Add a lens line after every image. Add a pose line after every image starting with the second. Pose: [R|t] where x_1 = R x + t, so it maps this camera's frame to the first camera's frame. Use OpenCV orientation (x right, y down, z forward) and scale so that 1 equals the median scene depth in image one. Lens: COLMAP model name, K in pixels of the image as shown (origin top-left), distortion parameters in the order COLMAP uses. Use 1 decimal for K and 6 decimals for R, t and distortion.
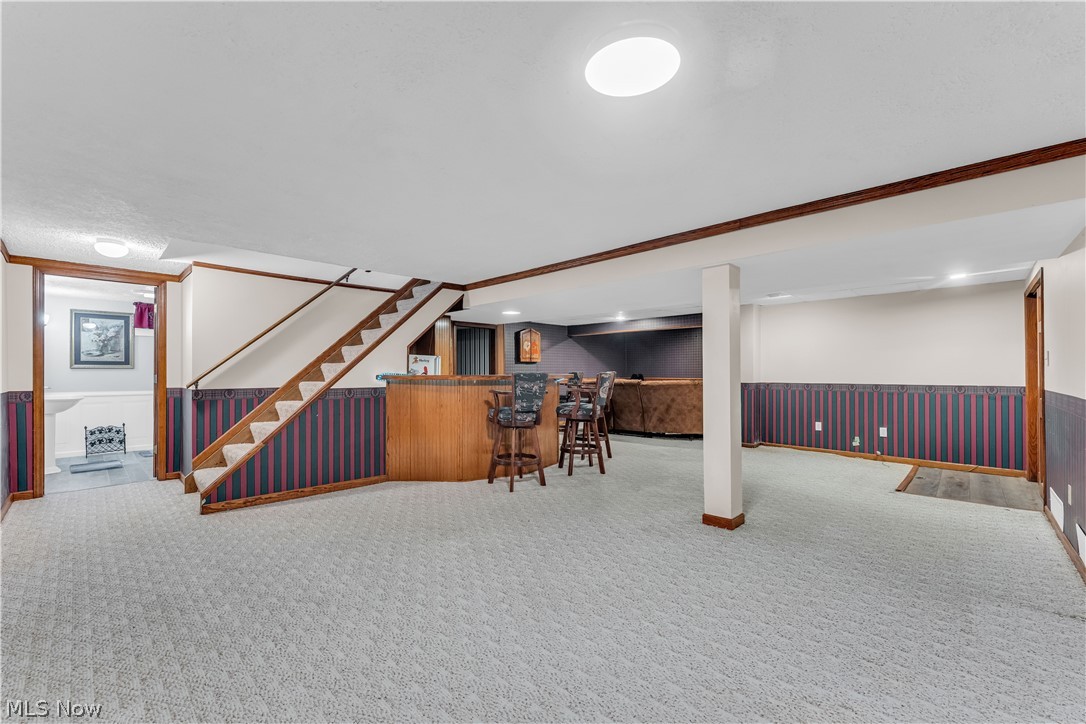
lens RADIAL K [[439.6, 0, 538.6], [0, 439.6, 364.7], [0, 0, 1]] dist [-0.004028, -0.001405]
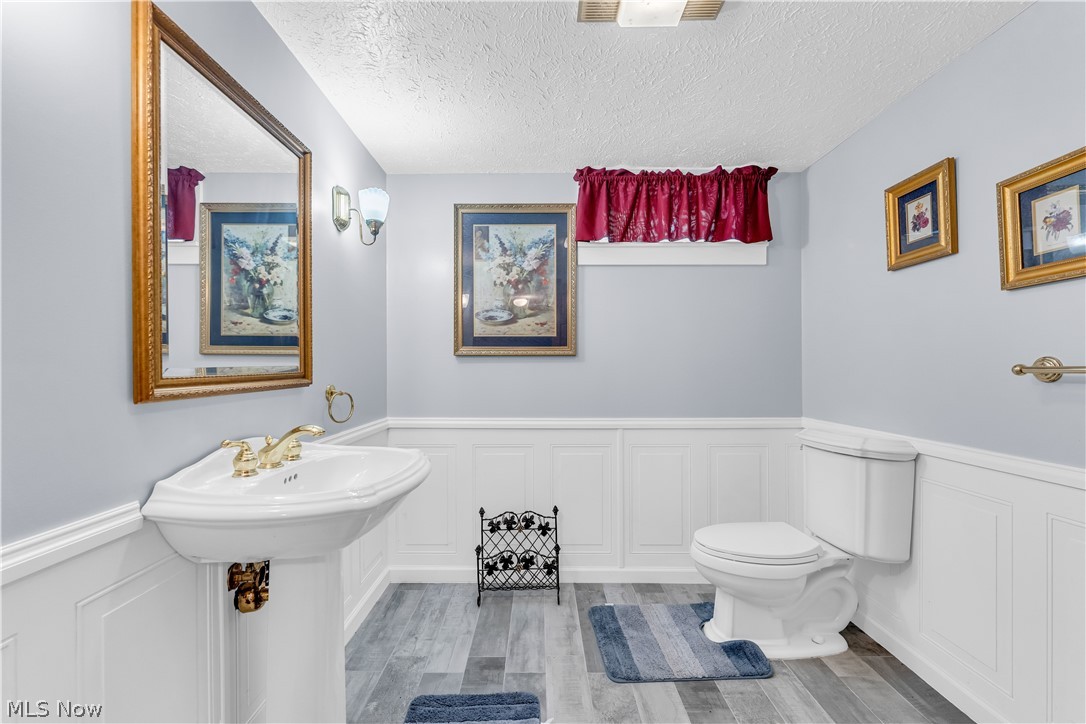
lens RADIAL K [[439.6, 0, 543.6], [0, 439.6, 362.7], [0, 0, 1]] dist [-0.004028, -0.001405]
pose [[0.697166, -0.004626, -0.716895, -0.703441], [0.001977, 0.999988, -0.004530, 0.015988], [0.716907, 0.001741, 0.697167, 0.749351]]
